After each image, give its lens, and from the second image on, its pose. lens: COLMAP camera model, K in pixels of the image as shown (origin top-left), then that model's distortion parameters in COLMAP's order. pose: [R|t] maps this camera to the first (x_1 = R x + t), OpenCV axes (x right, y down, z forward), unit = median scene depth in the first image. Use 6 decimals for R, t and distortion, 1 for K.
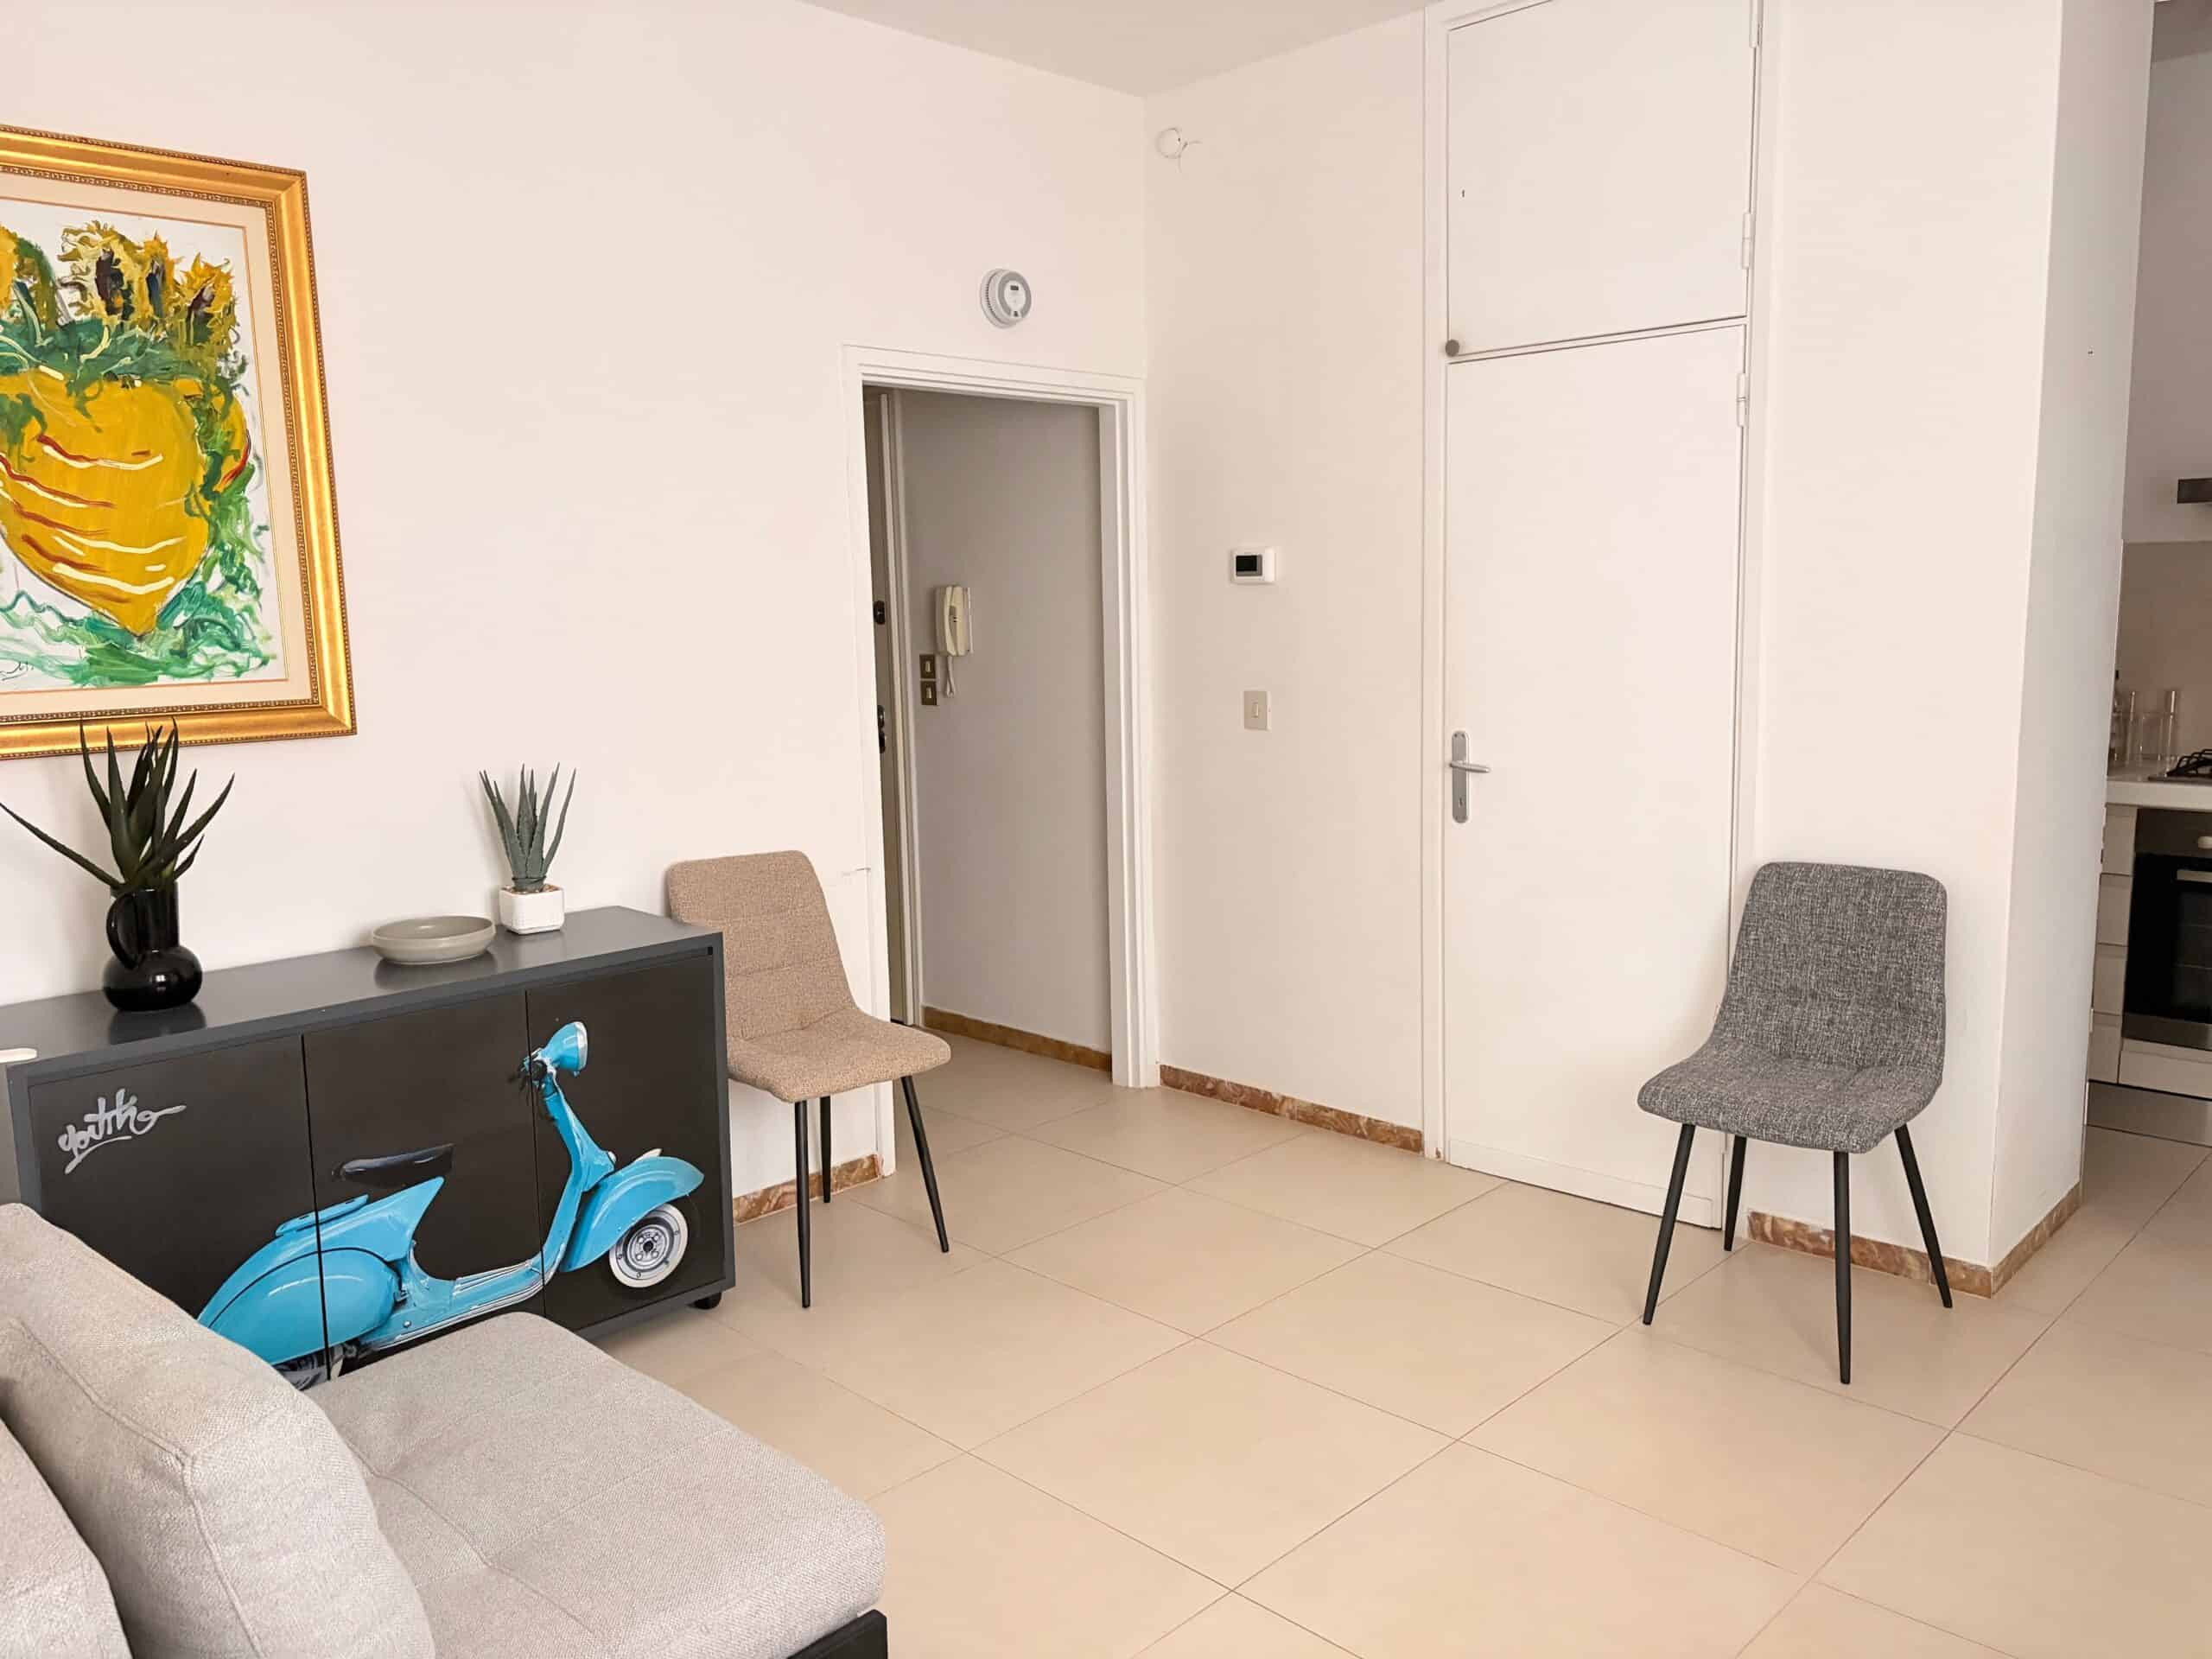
lens RADIAL K [[1663.0, 0, 1116.8], [0, 1663.0, 823.1], [0, 0, 1]] dist [0.056587, -0.065908]
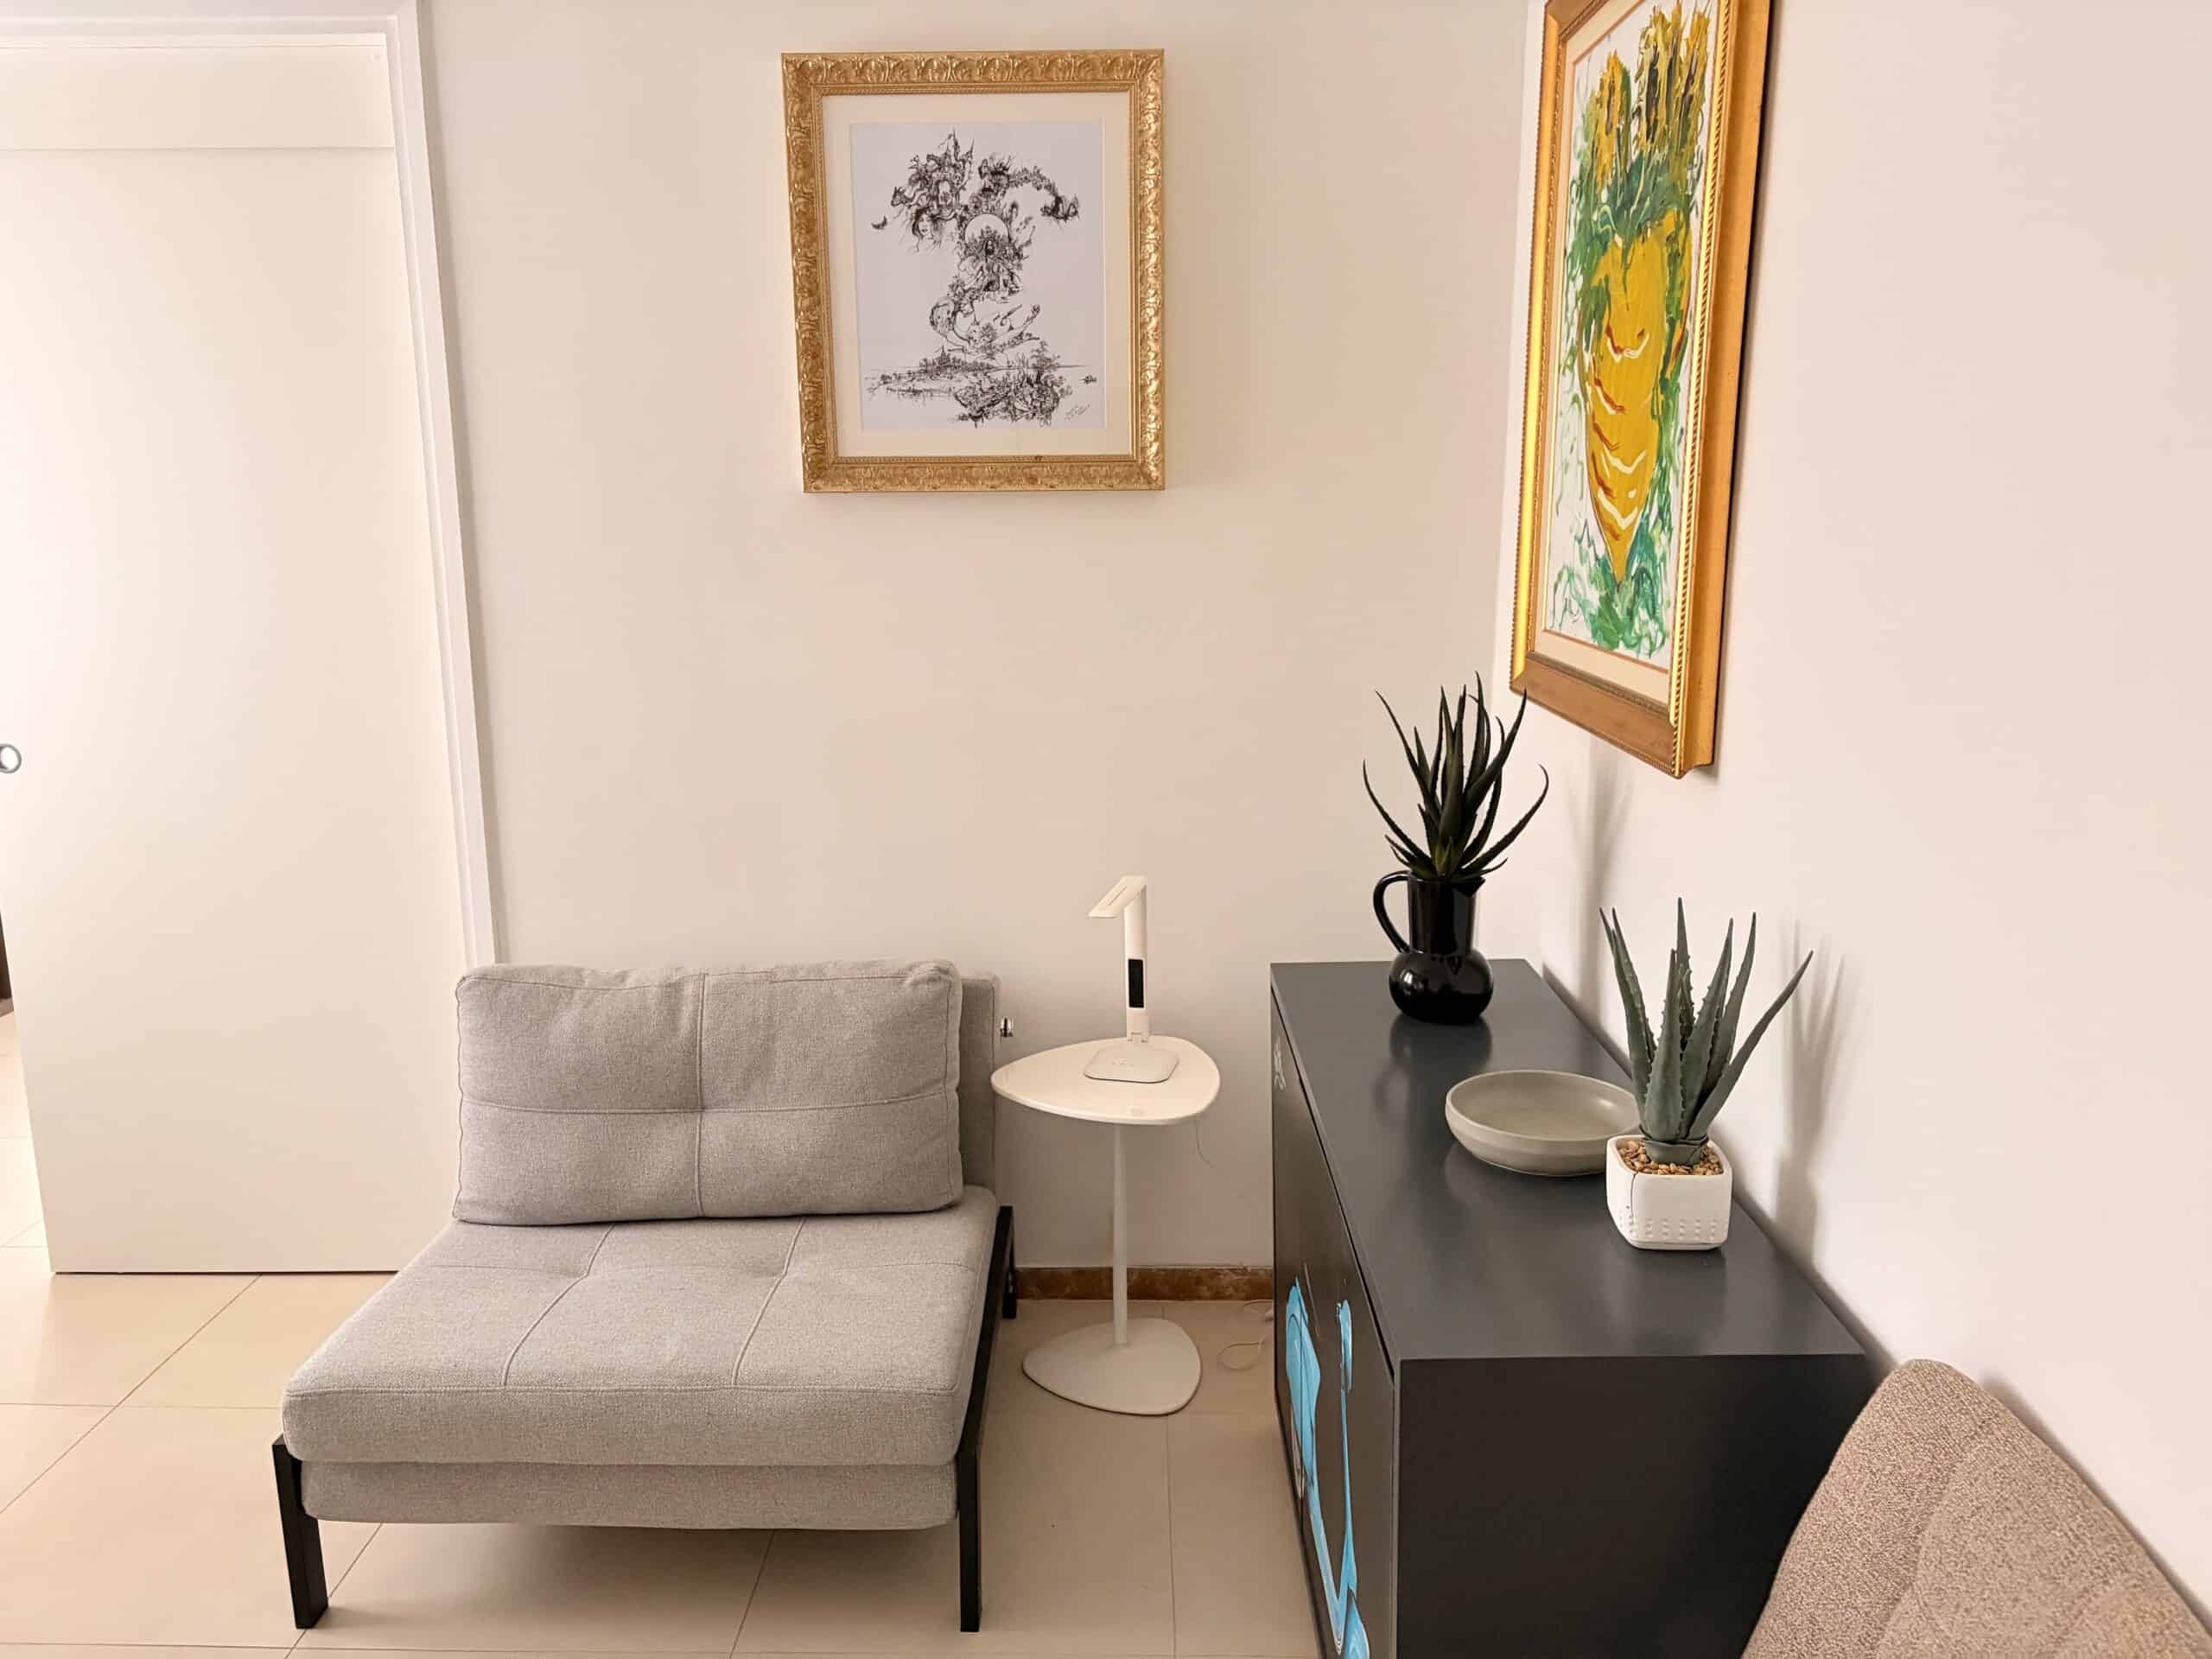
lens RADIAL K [[1663.0, 0, 1112.7], [0, 1663.0, 833.4], [0, 0, 1]] dist [0.056587, -0.065908]
pose [[-0.722987, 0.163815, -0.671160, 0.100191], [-0.077899, 0.945956, 0.314801, -0.217680], [0.686456, 0.279880, -0.671152, 1.339150]]
